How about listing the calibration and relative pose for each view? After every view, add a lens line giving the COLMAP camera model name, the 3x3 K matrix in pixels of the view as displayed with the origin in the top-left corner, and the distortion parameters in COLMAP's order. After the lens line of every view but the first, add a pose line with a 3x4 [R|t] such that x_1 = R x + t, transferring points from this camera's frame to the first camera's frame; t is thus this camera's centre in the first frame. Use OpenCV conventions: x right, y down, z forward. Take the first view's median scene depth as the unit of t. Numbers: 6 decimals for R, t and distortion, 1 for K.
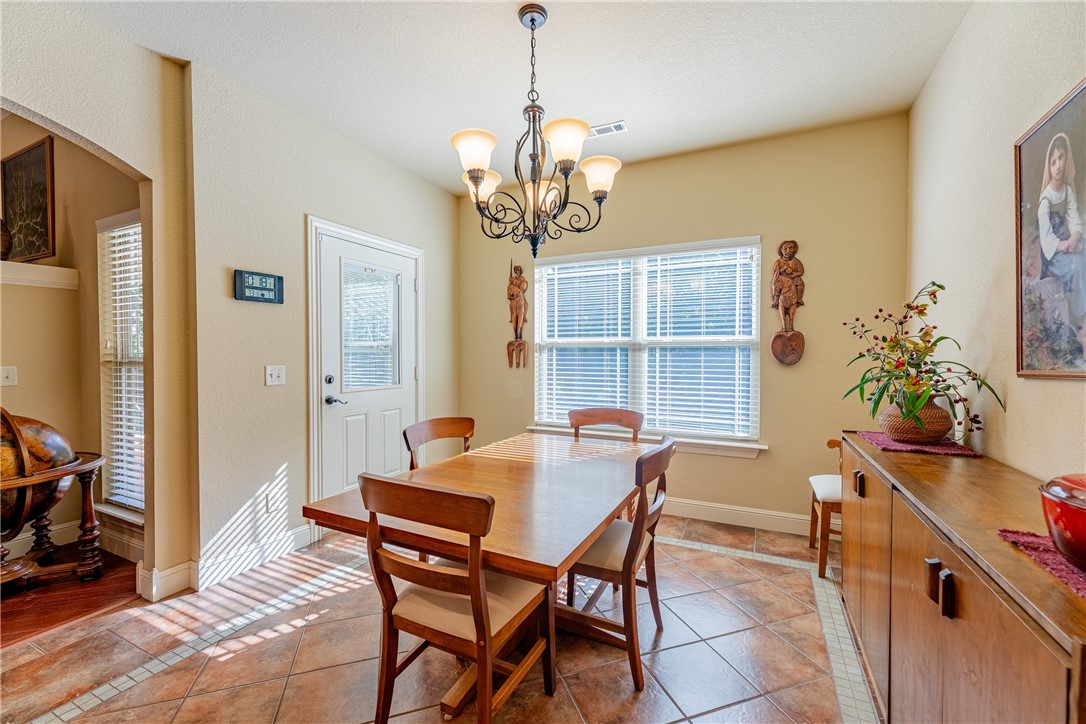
lens RADIAL K [[447.8, 0, 539.5], [0, 447.8, 365.2], [0, 0, 1]] dist [0.000514, 0.000129]
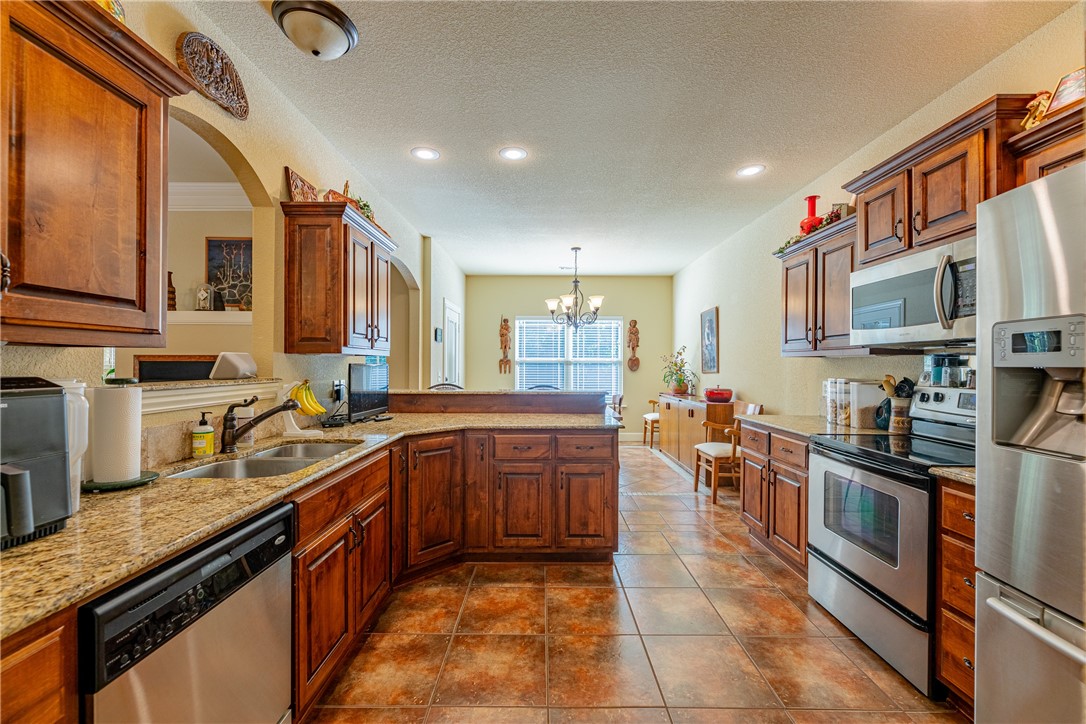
lens RADIAL K [[447.8, 0, 544.4], [0, 447.8, 362.8], [0, 0, 1]] dist [0.000514, 0.000129]
pose [[0.890612, 0.002044, 0.454759, -0.906335], [0.008976, 0.999716, -0.022071, 0.003855], [-0.454675, 0.023739, 0.890341, -0.870748]]
